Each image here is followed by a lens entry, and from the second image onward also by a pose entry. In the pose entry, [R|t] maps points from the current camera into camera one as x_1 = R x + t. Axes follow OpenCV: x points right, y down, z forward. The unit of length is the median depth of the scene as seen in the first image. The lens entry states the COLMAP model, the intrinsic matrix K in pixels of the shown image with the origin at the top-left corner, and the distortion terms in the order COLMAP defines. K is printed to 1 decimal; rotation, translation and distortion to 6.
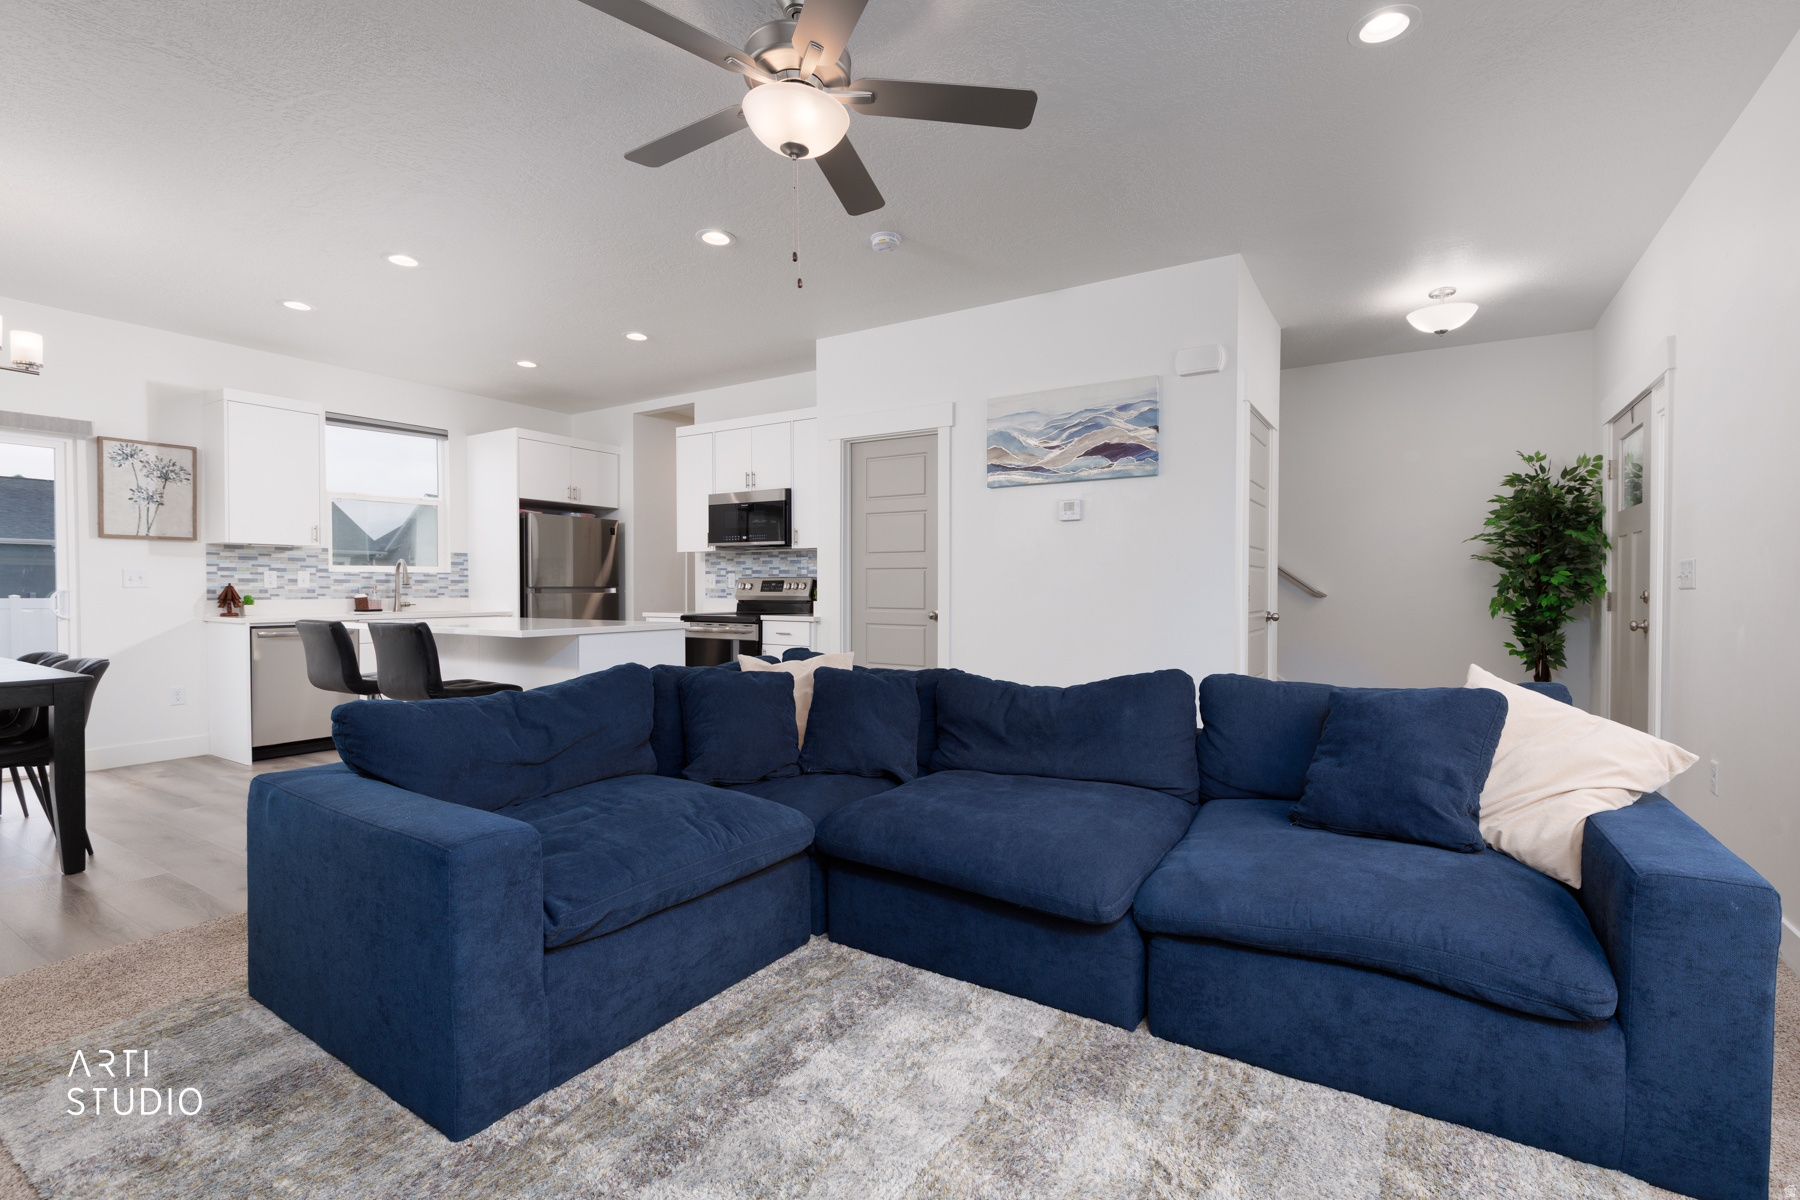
lens RADIAL K [[803.3, 0, 906.4], [0, 803.3, 600.9], [0, 0, 1]] dist [0.008022, -0.001368]
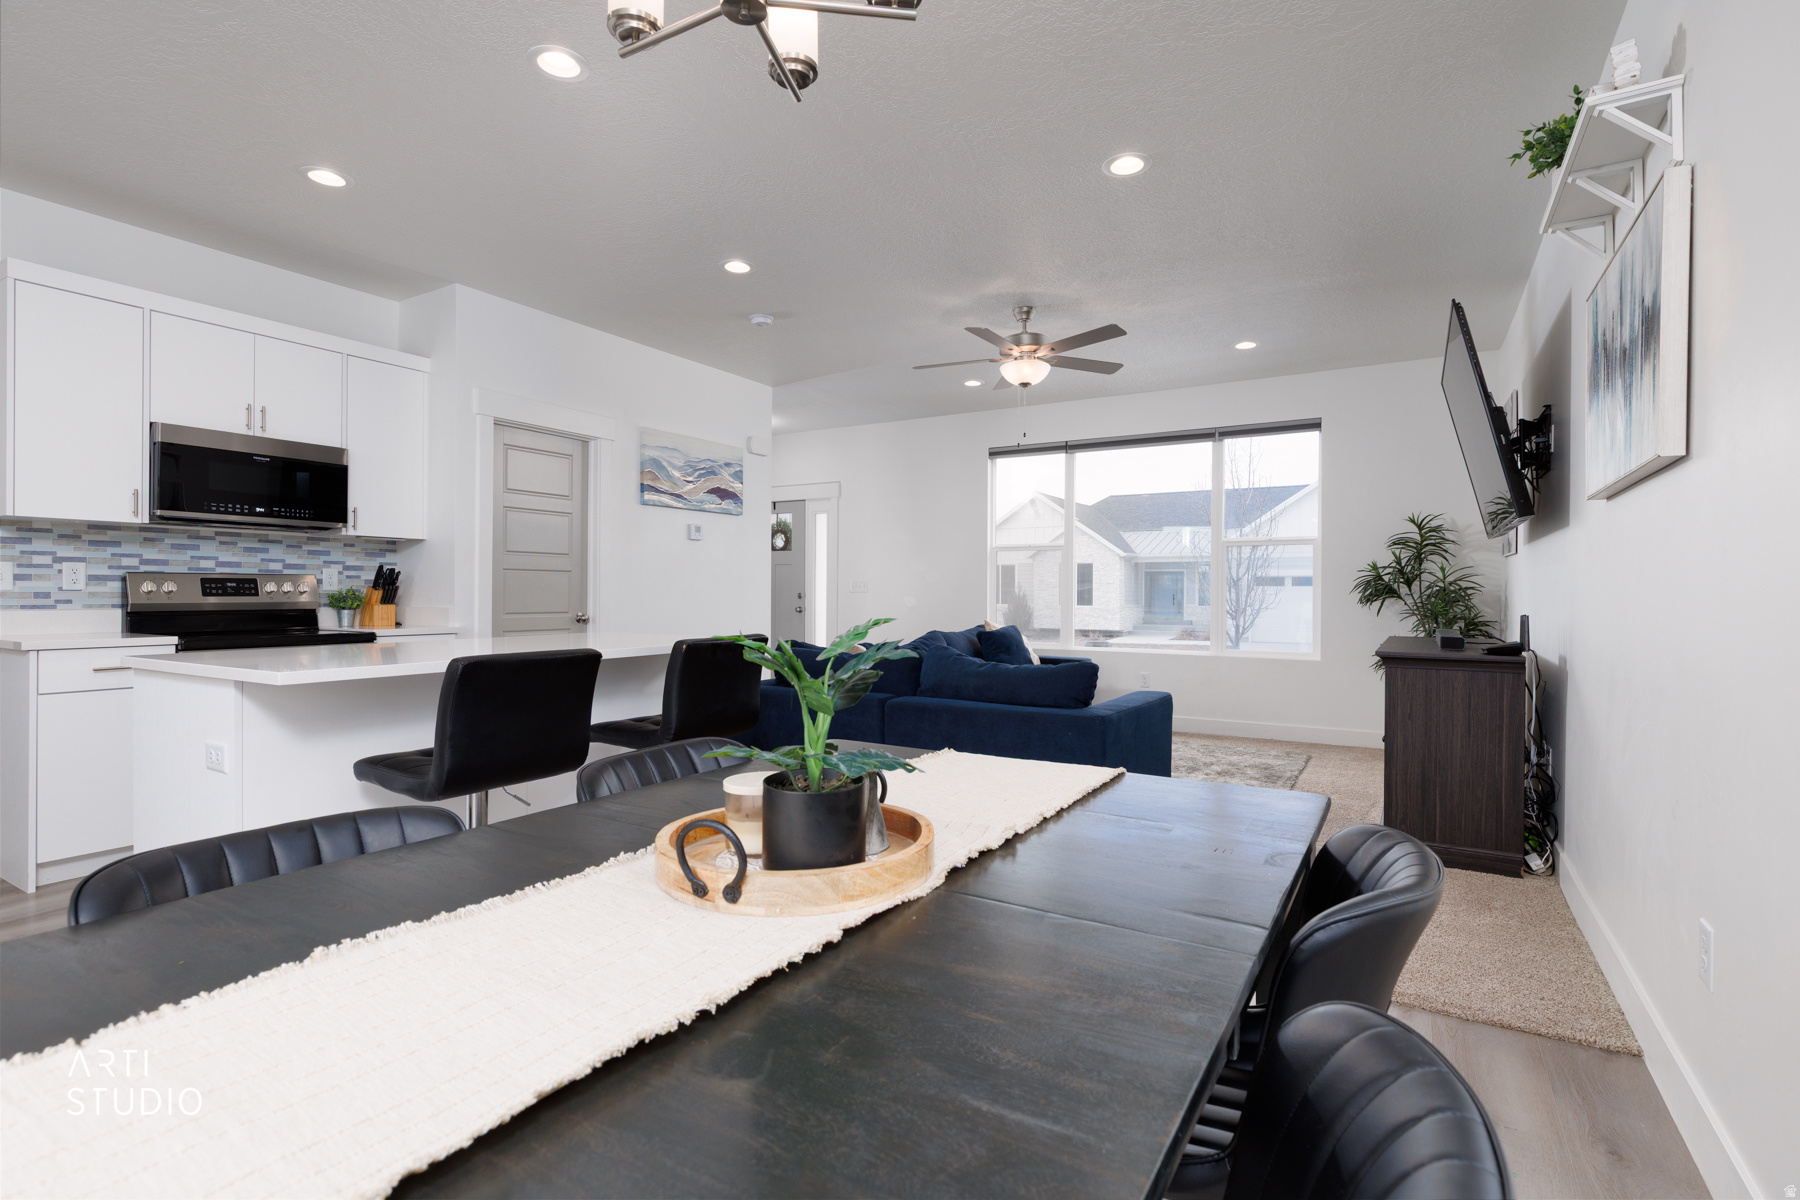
lens RADIAL K [[852.8, 0, 905.2], [0, 852.8, 594.4], [0, 0, 1]] dist [0.001767, -0.000022]
pose [[-0.025654, -0.004367, 0.999661, -0.938589], [0.011266, 0.999926, 0.004657, -0.011270], [-0.999607, 0.011382, -0.025603, 0.550463]]
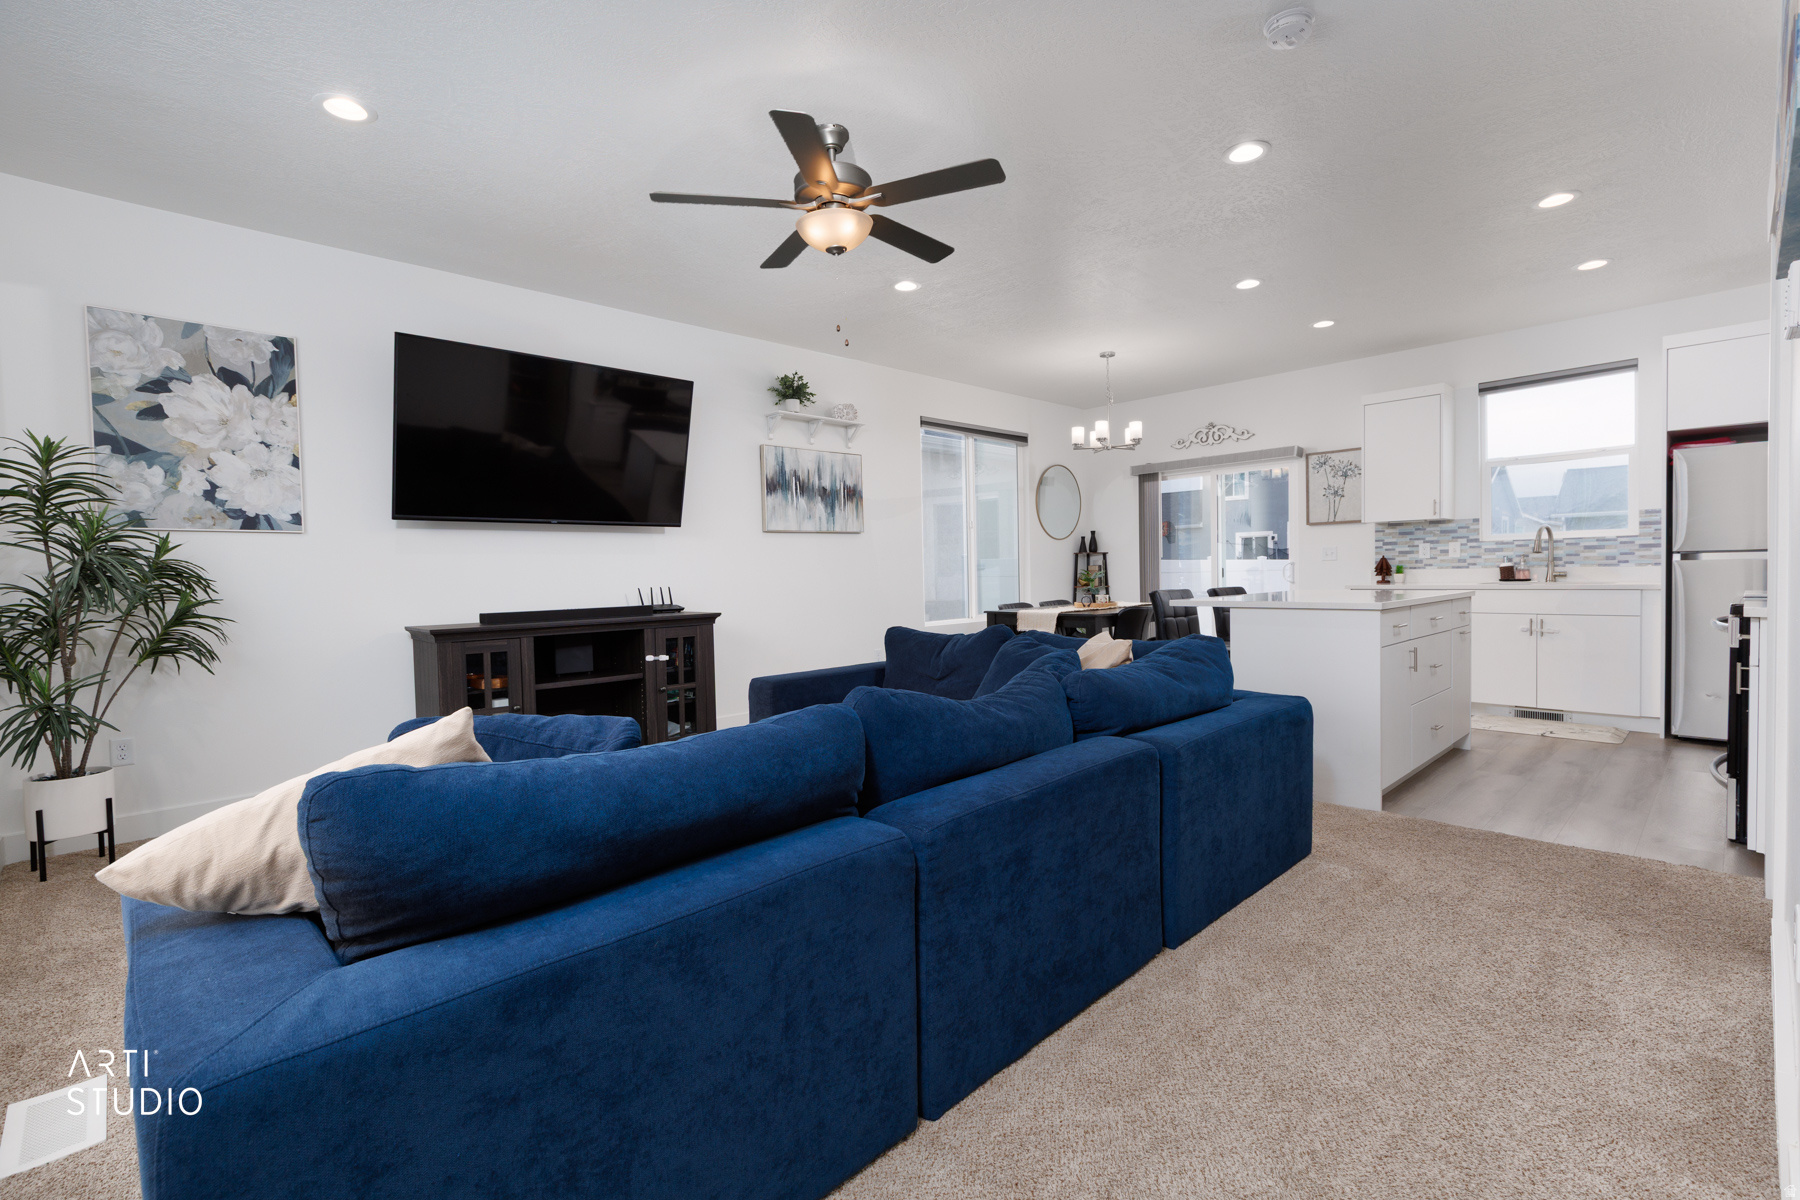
lens RADIAL K [[803.3, 0, 909.2], [0, 803.3, 597.1], [0, 0, 1]] dist [0.008022, -0.001368]
pose [[-0.234776, 0.037242, -0.971336, 0.477242], [0.005361, 0.999300, 0.037018, -0.007920], [0.972035, 0.003484, -0.234811, 0.579226]]
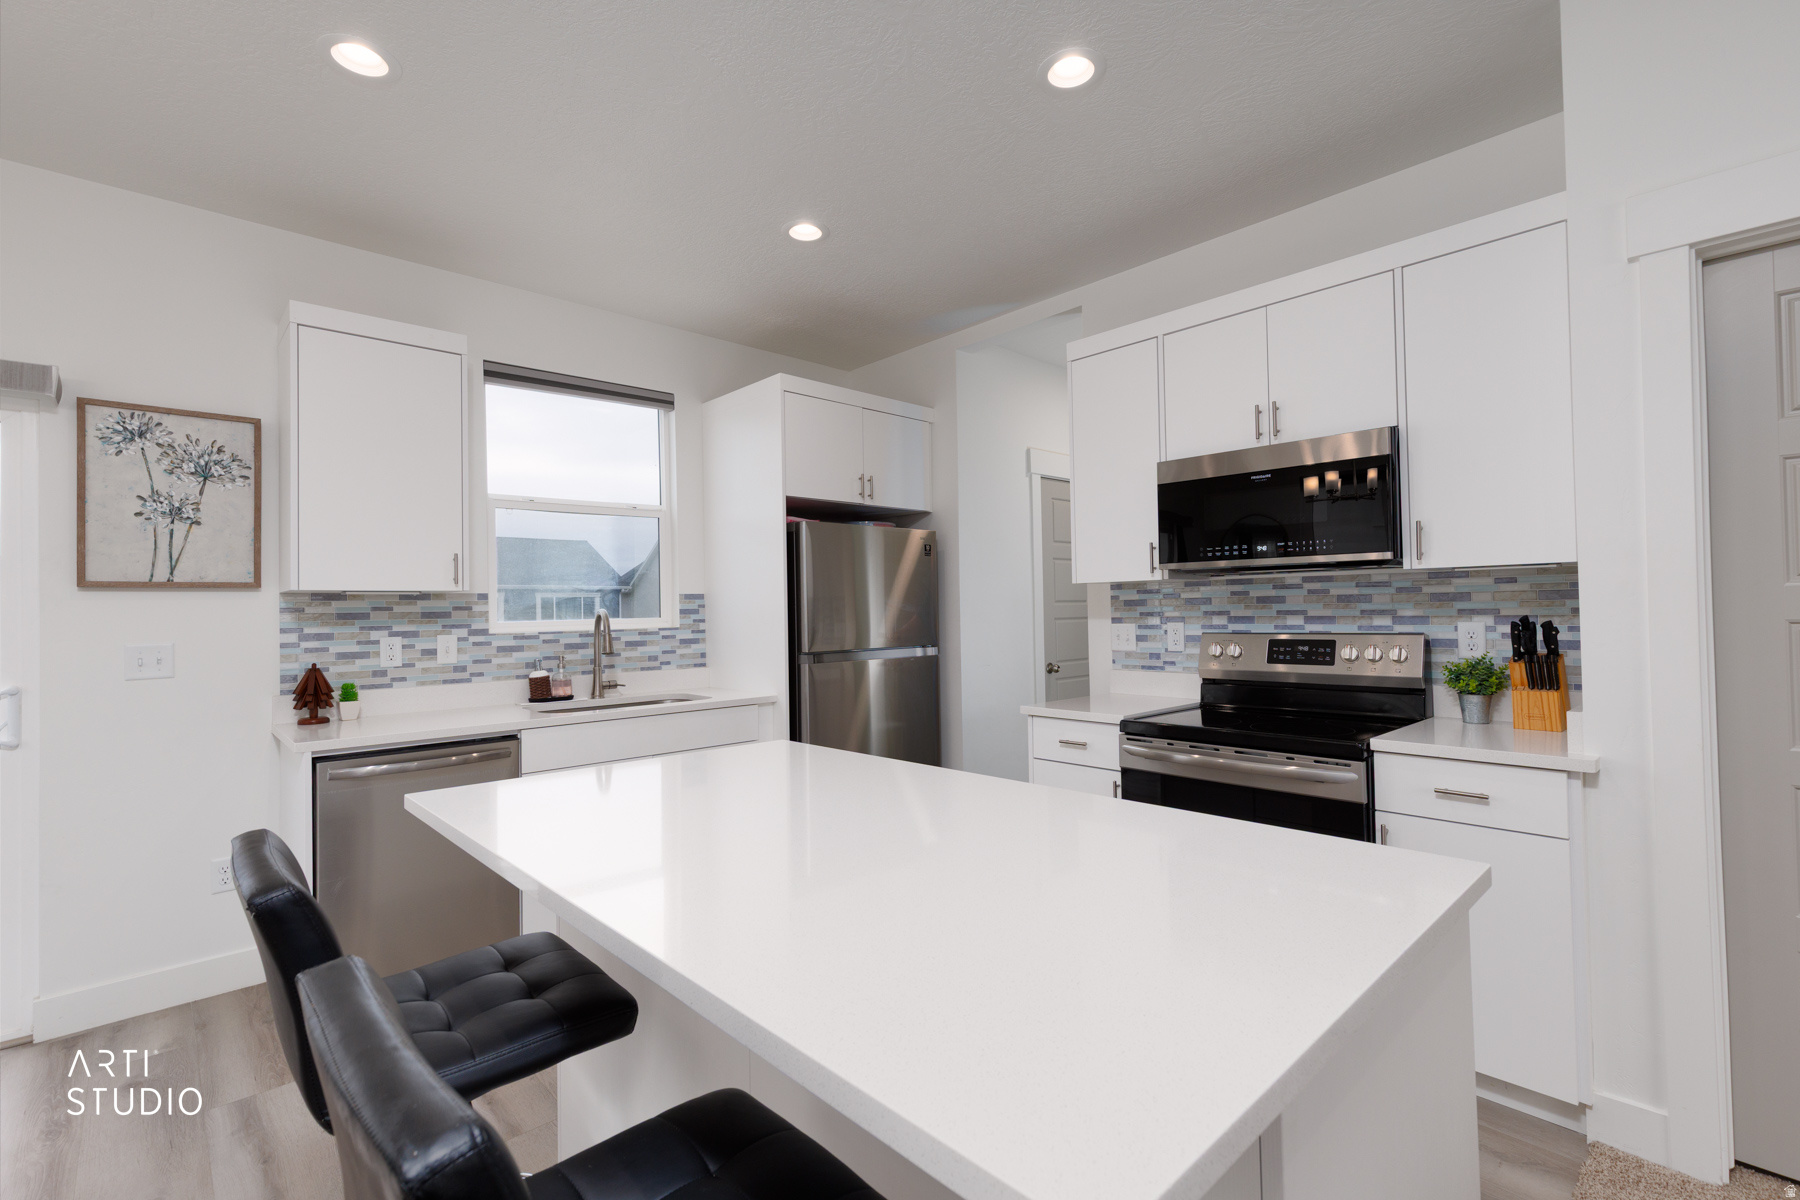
lens RADIAL K [[803.3, 0, 905.9], [0, 803.3, 595.9], [0, 0, 1]] dist [0.008022, -0.001368]
pose [[0.968621, -0.022292, -0.247539, -0.302565], [0.013708, 0.999245, -0.036347, -0.041275], [0.248162, 0.031813, 0.968196, 0.550869]]
